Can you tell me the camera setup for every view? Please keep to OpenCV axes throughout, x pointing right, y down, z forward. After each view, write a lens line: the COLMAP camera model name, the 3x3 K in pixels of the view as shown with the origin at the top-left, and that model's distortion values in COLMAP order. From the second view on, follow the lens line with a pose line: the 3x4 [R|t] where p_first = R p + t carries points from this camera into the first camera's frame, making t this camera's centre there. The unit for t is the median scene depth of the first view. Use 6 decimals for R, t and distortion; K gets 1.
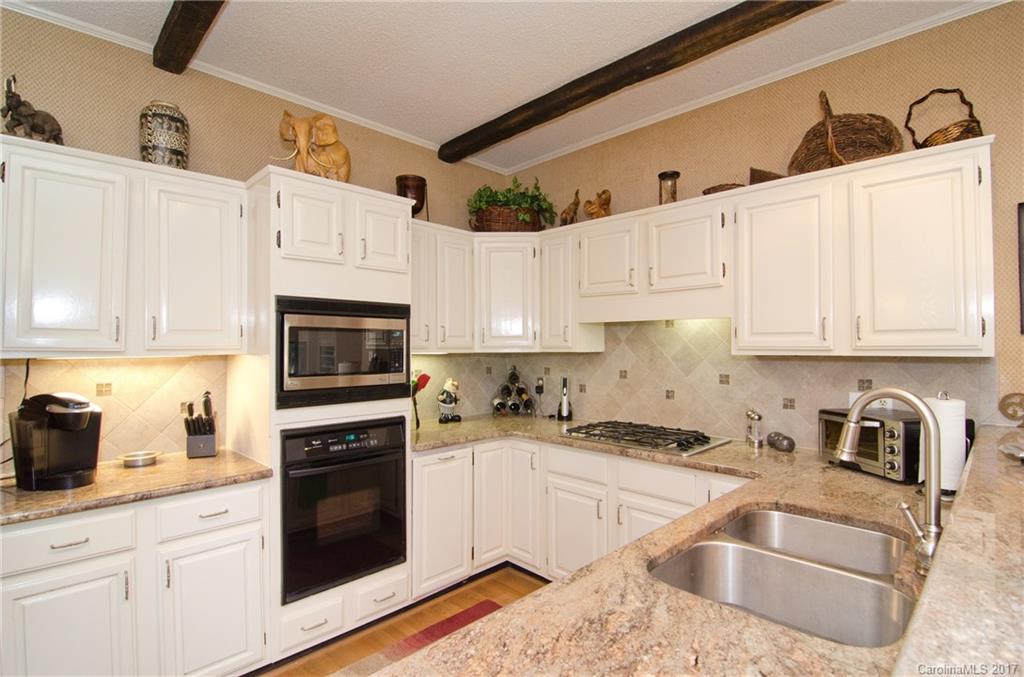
lens RADIAL K [[490.8, 0, 512.9], [0, 490.8, 337.8], [0, 0, 1]] dist [-0.015286, -0.005258]
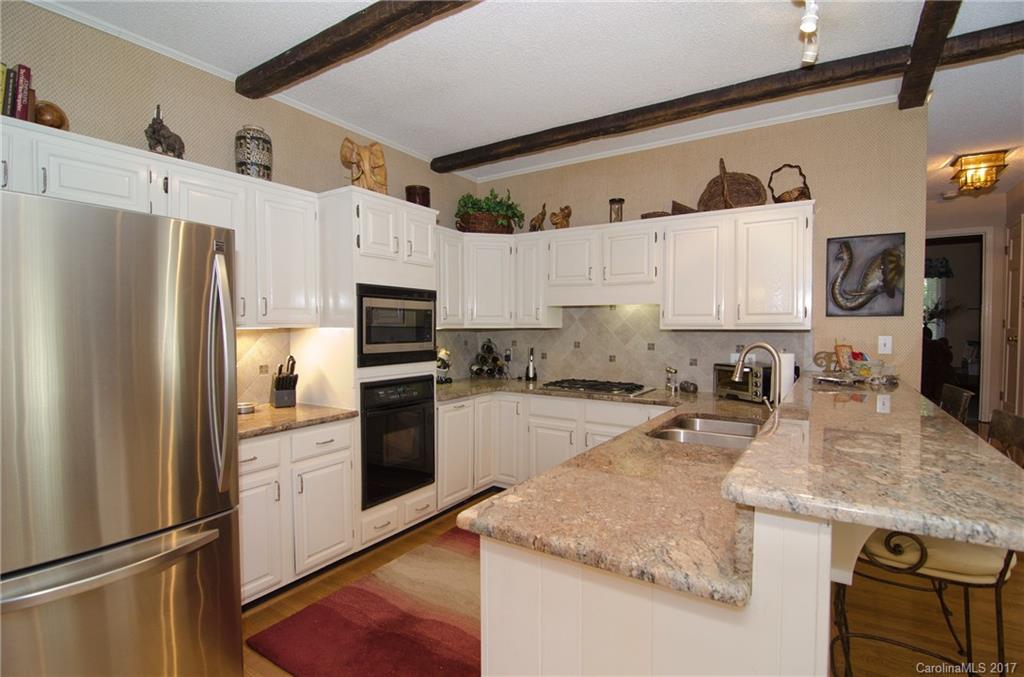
lens RADIAL K [[490.8, 0, 507.8], [0, 490.8, 337.9], [0, 0, 1]] dist [-0.015286, -0.005258]
pose [[0.978751, -0.000904, 0.205049, -0.314058], [-0.007067, 0.999248, 0.038138, 0.008194], [-0.204929, -0.038776, 0.978008, -0.364674]]
